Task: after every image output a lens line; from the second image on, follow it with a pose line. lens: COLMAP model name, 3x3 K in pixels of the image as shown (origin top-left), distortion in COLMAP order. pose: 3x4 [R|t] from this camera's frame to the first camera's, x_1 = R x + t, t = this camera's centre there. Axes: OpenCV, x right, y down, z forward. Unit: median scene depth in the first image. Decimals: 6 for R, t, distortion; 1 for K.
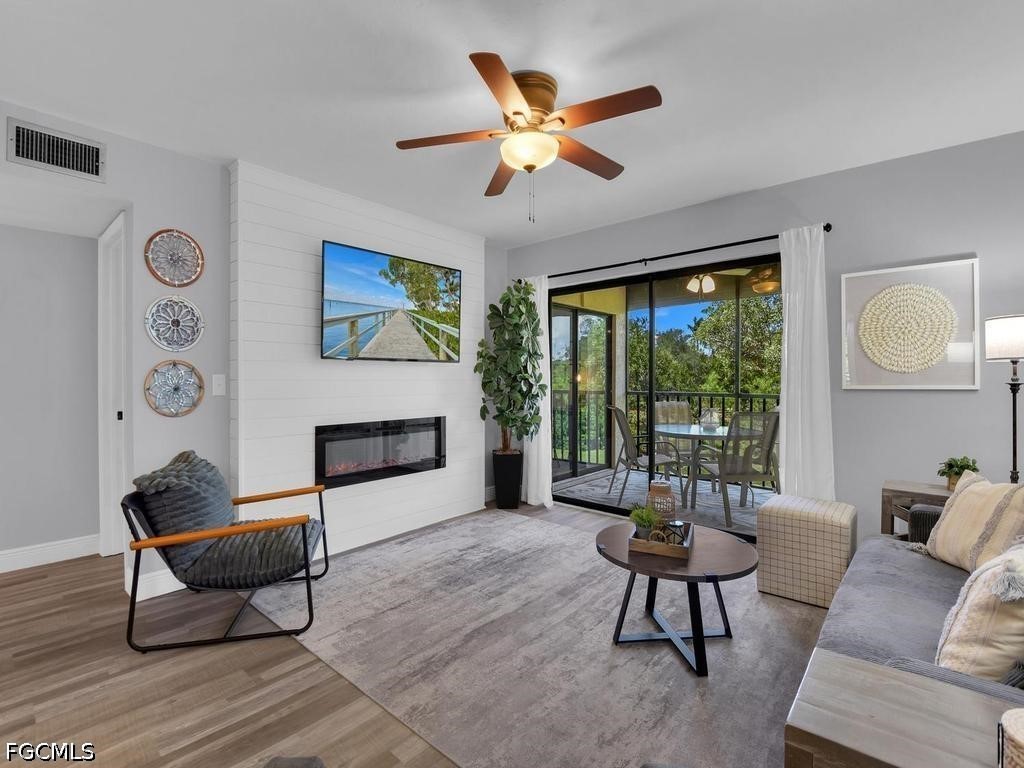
lens RADIAL K [[470.1, 0, 510.9], [0, 470.1, 381.9], [0, 0, 1]] dist [-0.006759, -0.007143]
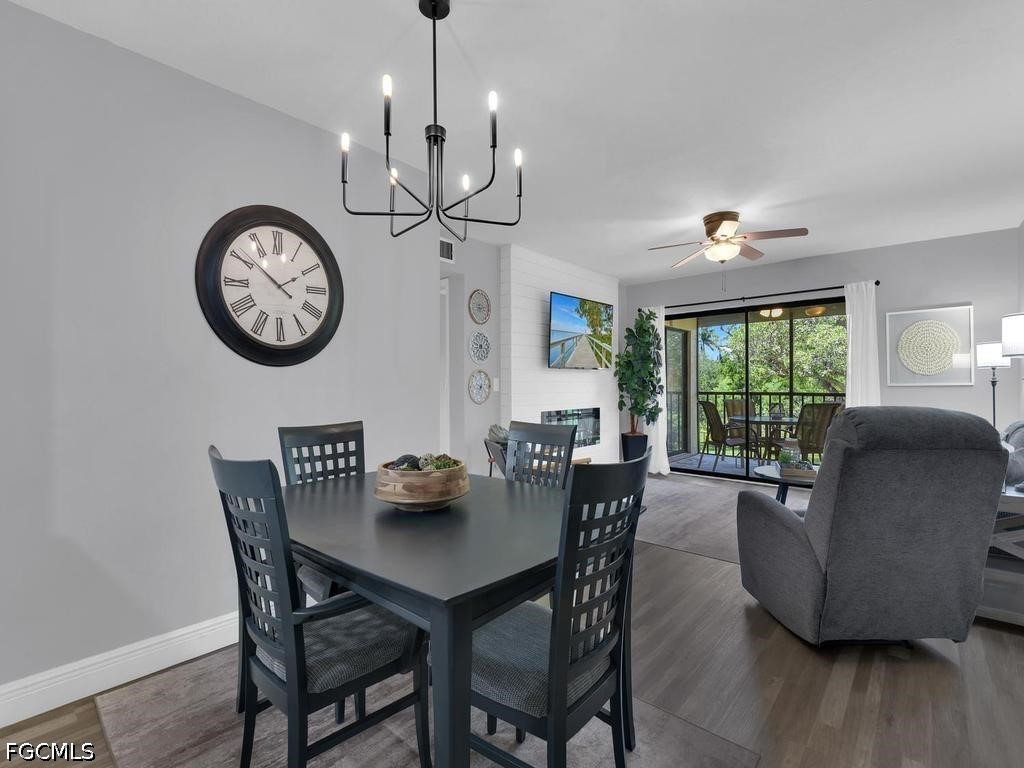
lens RADIAL K [[470.1, 0, 514.2], [0, 470.1, 387.0], [0, 0, 1]] dist [-0.006759, -0.007143]
pose [[0.999985, -0.005033, -0.002254, -0.438717], [0.005031, 0.999987, -0.000708, 0.011329], [0.002257, 0.000697, 0.999997, -0.460571]]
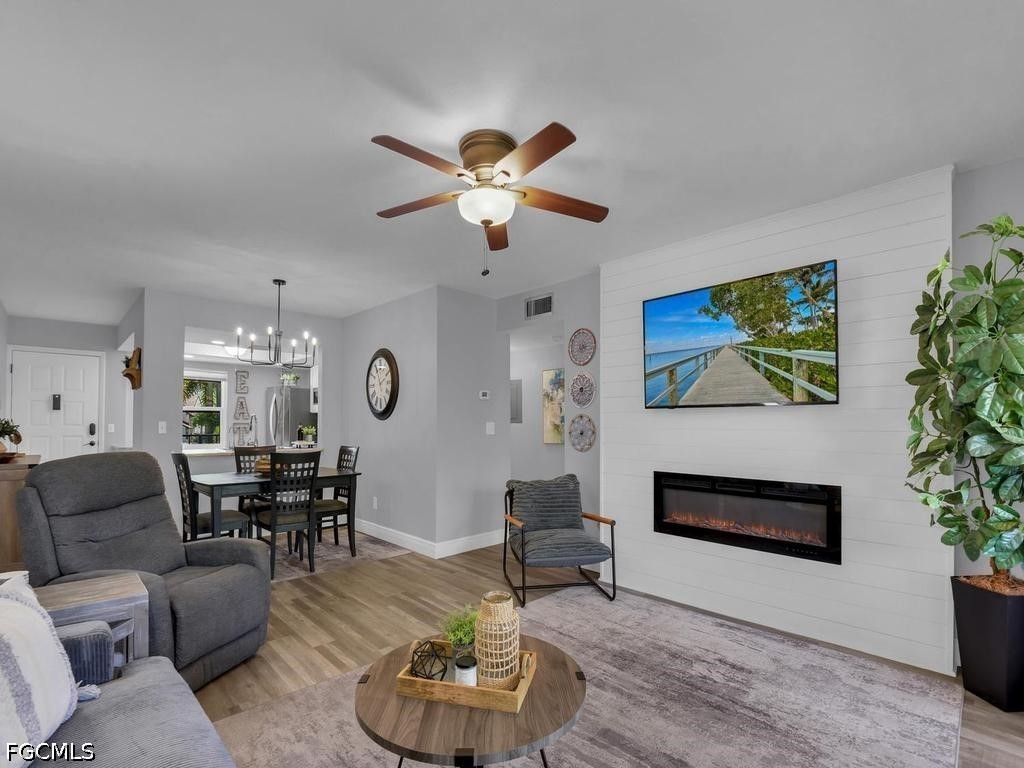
lens RADIAL K [[470.1, 0, 507.4], [0, 470.1, 418.3], [0, 0, 1]] dist [-0.006759, -0.007143]
pose [[-0.079347, -0.011955, -0.996775, 0.606302], [-0.007890, 0.999904, -0.011364, -0.011550], [0.996816, 0.006963, -0.079433, 0.658168]]
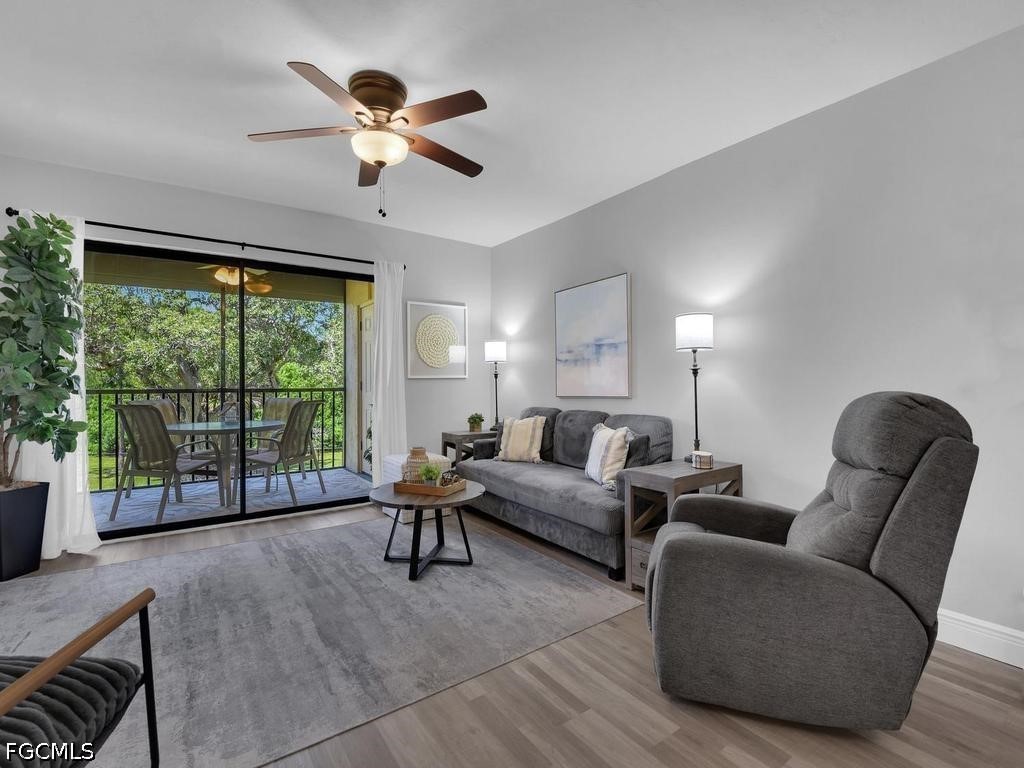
lens RADIAL K [[470.1, 0, 512.3], [0, 470.1, 379.0], [0, 0, 1]] dist [-0.006759, -0.007143]
pose [[0.231451, 0.005705, 0.972830, -0.540167], [0.010822, 0.999906, -0.008439, 0.027061], [-0.972786, 0.012482, 0.231367, 0.272036]]
